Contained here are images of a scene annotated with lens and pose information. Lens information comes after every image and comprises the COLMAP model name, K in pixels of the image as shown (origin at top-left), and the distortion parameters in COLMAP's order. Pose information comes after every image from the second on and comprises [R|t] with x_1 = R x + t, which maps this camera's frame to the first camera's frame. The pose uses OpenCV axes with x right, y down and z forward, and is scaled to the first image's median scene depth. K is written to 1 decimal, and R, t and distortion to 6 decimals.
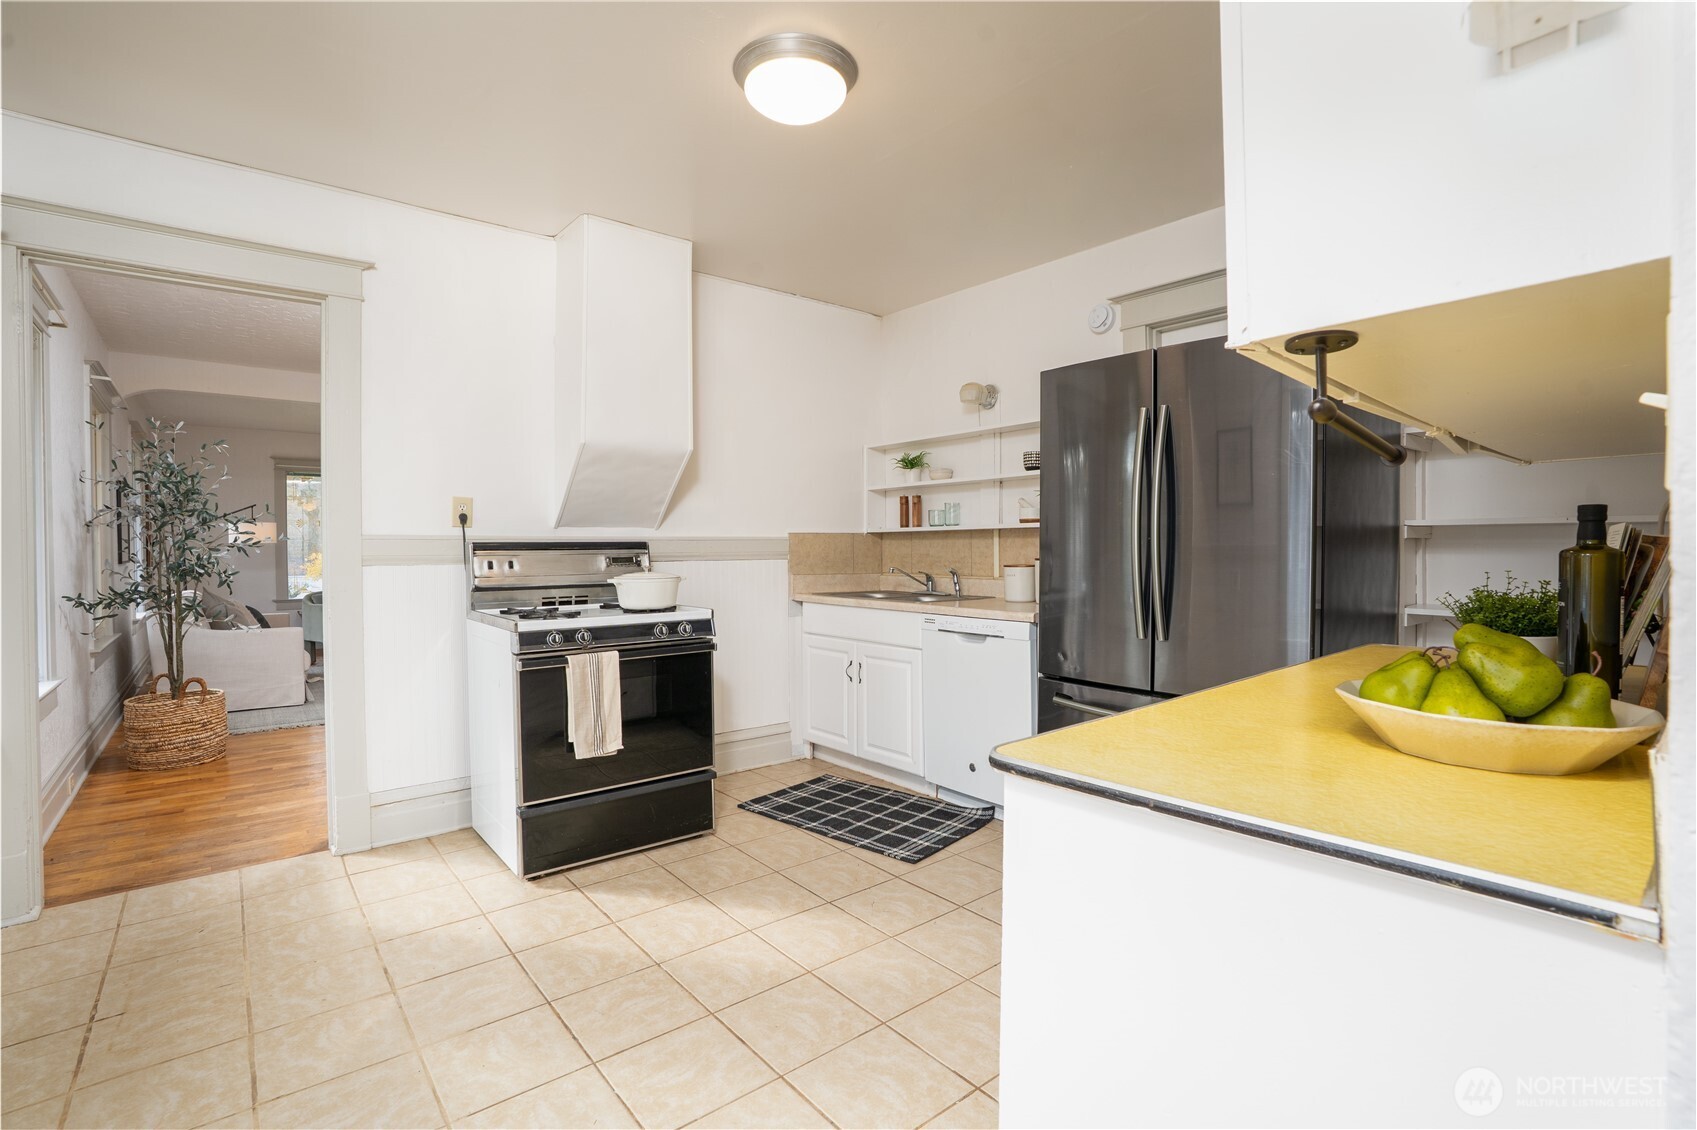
lens RADIAL K [[783.0, 0, 862.2], [0, 783.0, 560.0], [0, 0, 1]] dist [-0.050529, 0.007688]
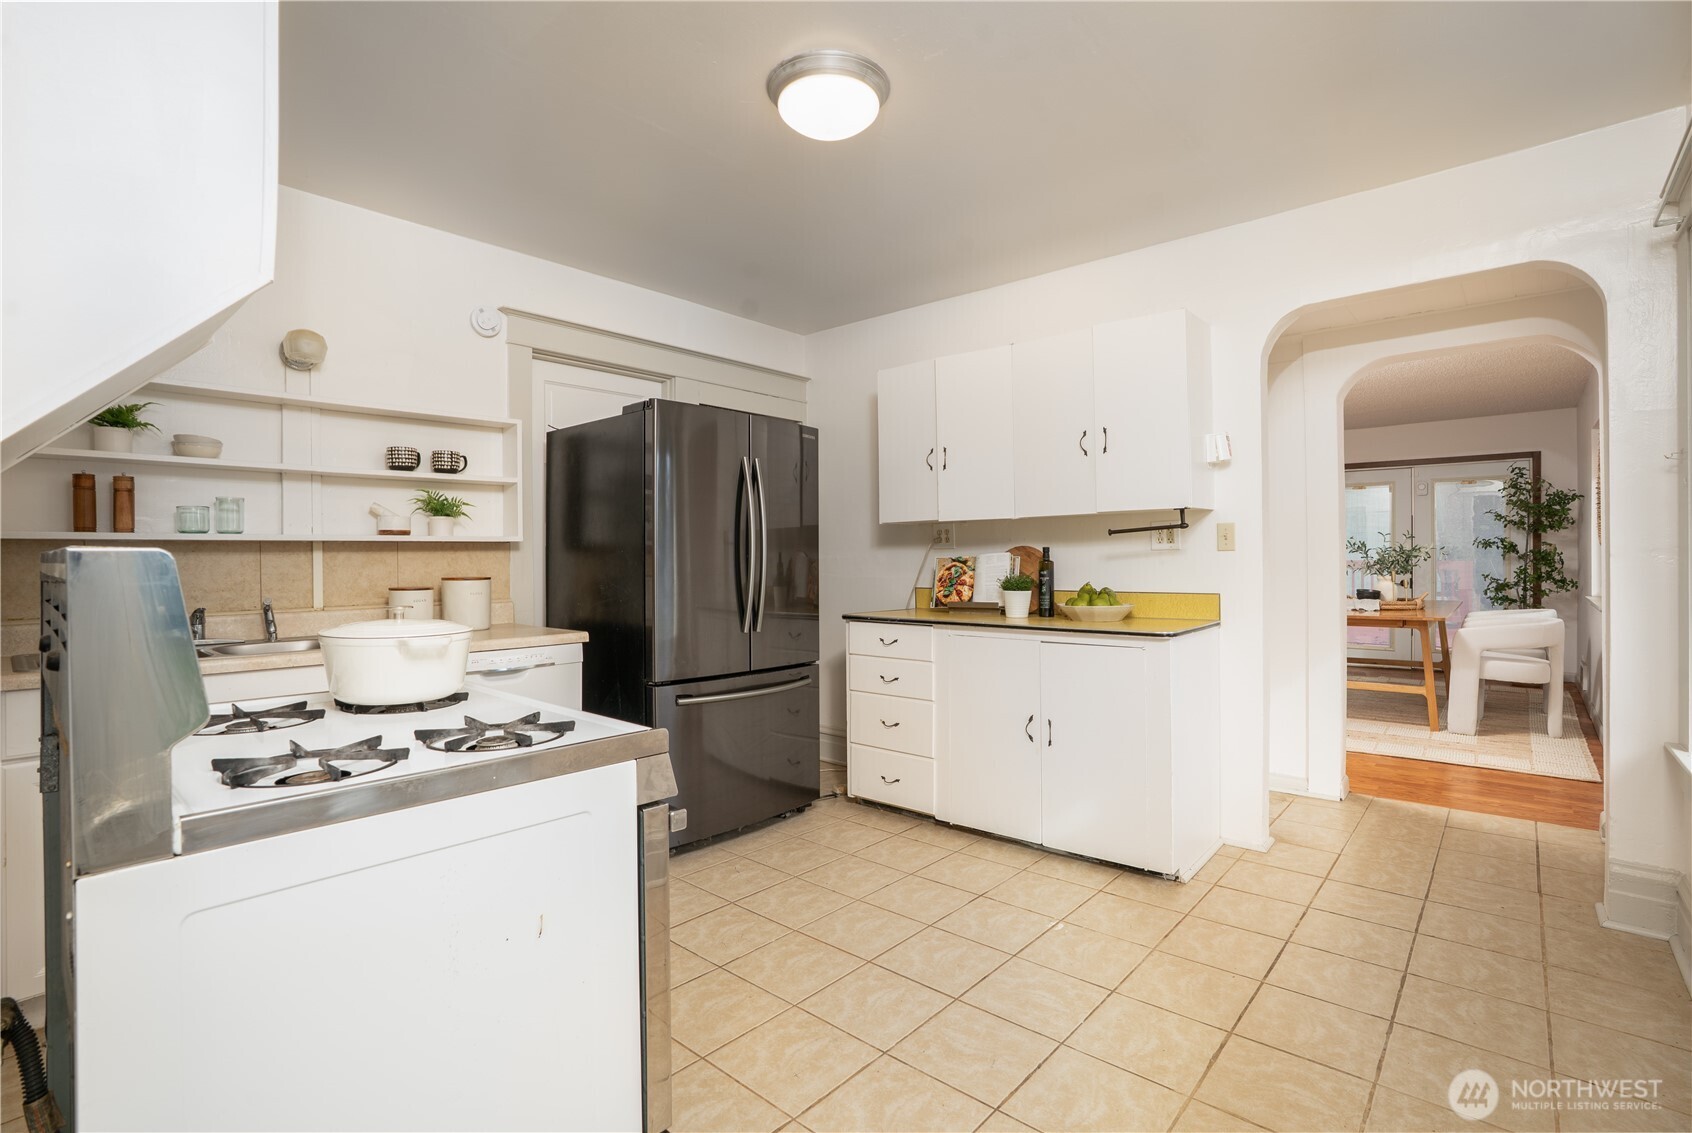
lens RADIAL K [[780.7, 0, 842.3], [0, 780.7, 569.3], [0, 0, 1]] dist [-0.050529, 0.007688]
pose [[-0.128805, -0.005844, 0.991653, -0.584593], [0.024923, 0.999648, 0.009129, -0.008139], [-0.991357, 0.025890, -0.128614, 0.609336]]
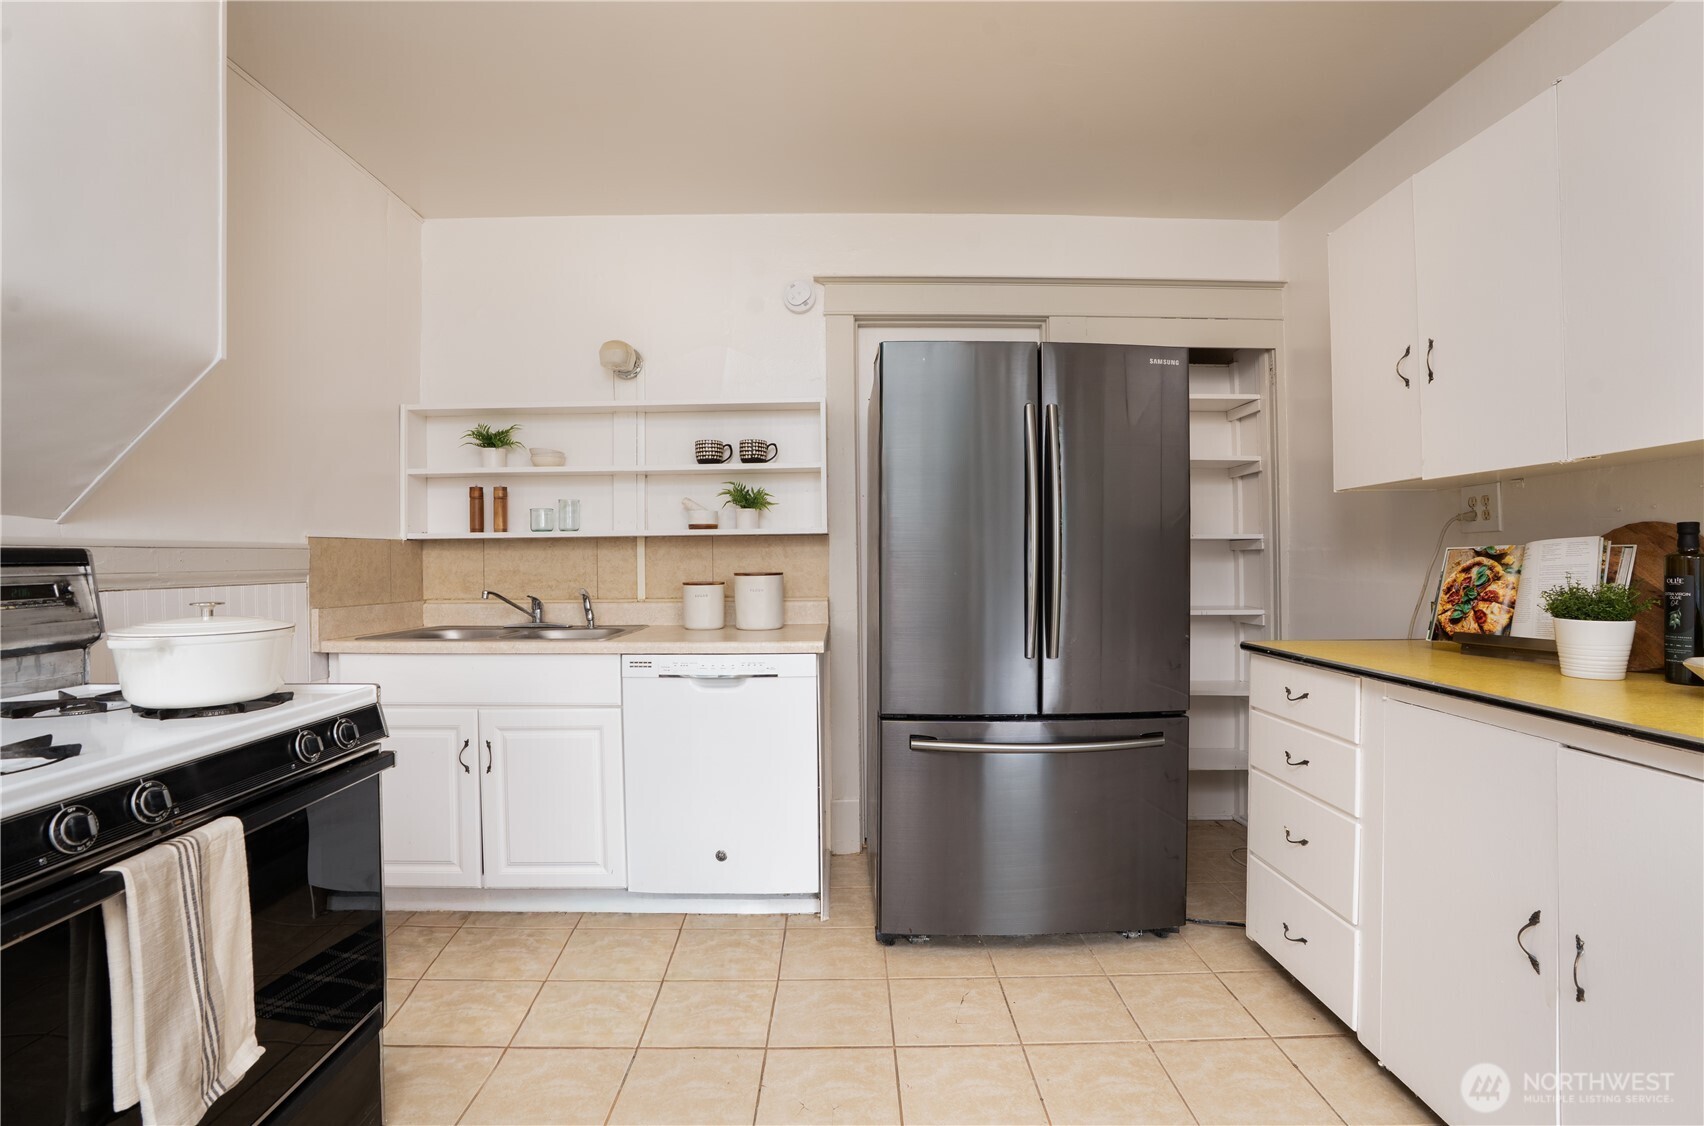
lens RADIAL K [[786.3, 0, 856.2], [0, 786.3, 561.3], [0, 0, 1]] dist [-0.050529, 0.007688]
pose [[0.637050, -0.003623, 0.770814, -0.285835], [0.017295, 0.999804, -0.009595, -0.004091], [-0.770628, 0.019444, 0.636988, 0.345930]]
